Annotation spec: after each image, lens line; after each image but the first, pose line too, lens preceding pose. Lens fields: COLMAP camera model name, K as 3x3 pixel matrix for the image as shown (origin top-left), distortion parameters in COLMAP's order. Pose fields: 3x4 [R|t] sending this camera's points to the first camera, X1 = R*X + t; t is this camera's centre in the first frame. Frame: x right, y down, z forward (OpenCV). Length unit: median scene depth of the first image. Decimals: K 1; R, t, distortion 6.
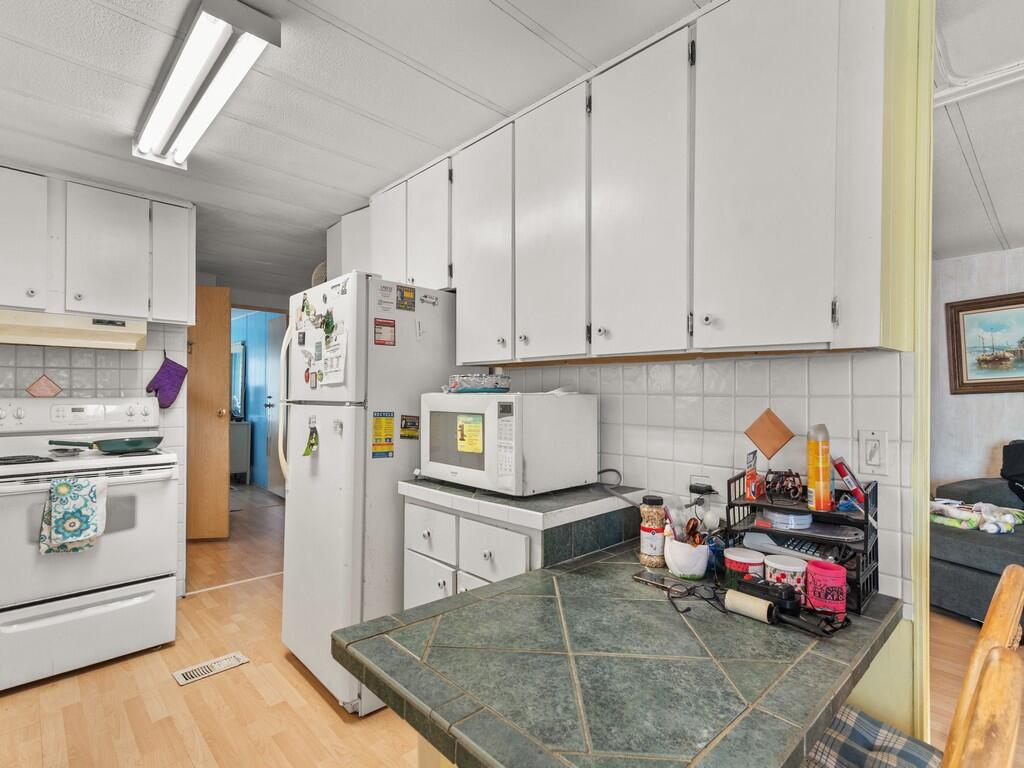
lens RADIAL K [[519.2, 0, 512.0], [0, 519.2, 384.0], [0, 0, 1]] dist [0.006093, 0.001959]
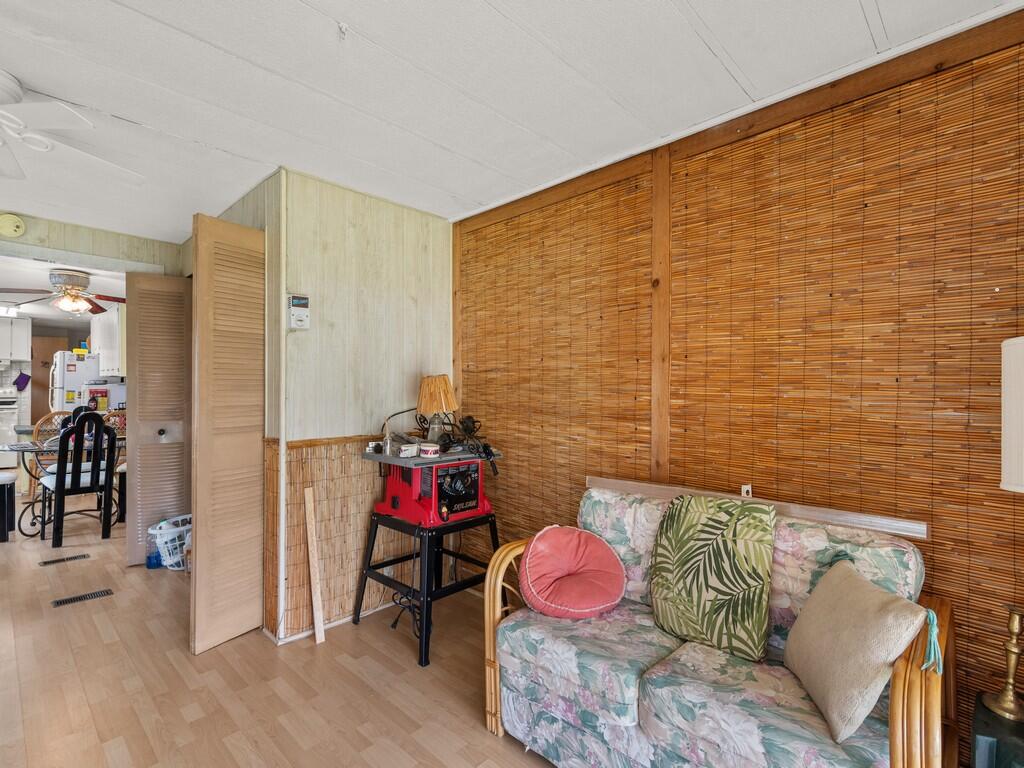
lens RADIAL K [[506.1, 0, 511.3], [0, 506.1, 397.7], [0, 0, 1]] dist [0.005126, -0.000154]
pose [[0.998913, 0.004476, 0.046403, 2.719109], [-0.005821, 0.999565, 0.028910, -0.015169], [-0.046253, -0.029148, 0.998504, -2.724189]]
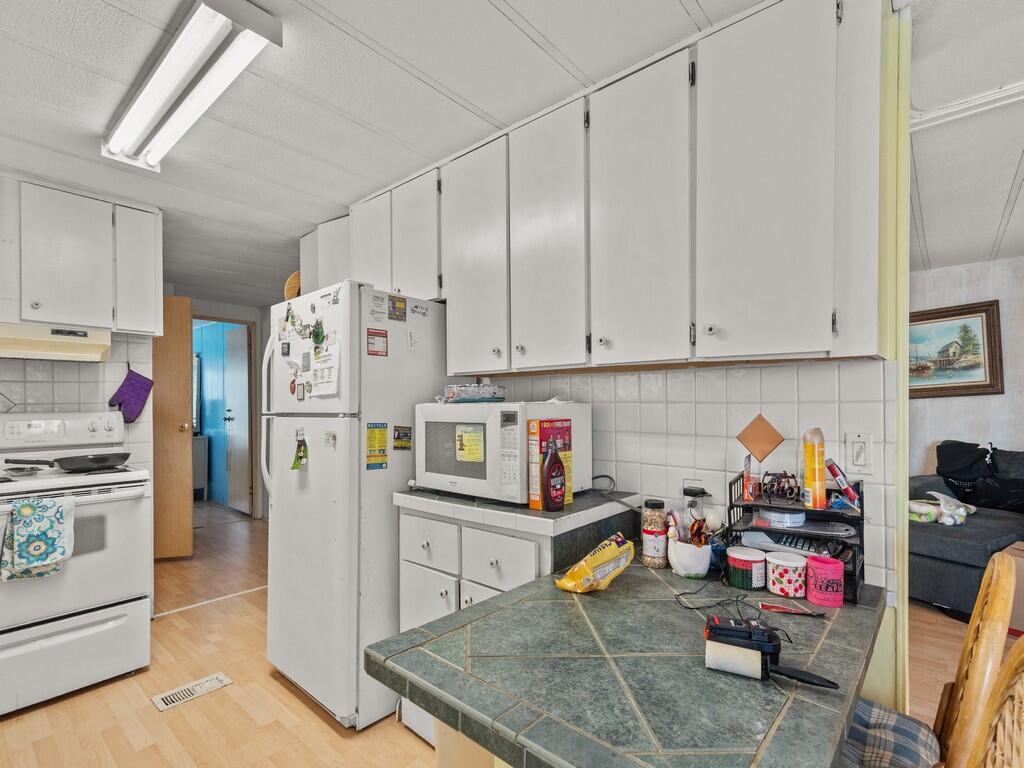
lens RADIAL K [[506.1, 0, 511.3], [0, 506.1, 397.7], [0, 0, 1]] dist [0.005126, -0.000154]
pose [[0.995702, -0.009755, 0.092102, -0.085037], [0.009246, 0.999940, 0.005948, 0.001949], [-0.092155, -0.005071, 0.995732, 0.015248]]
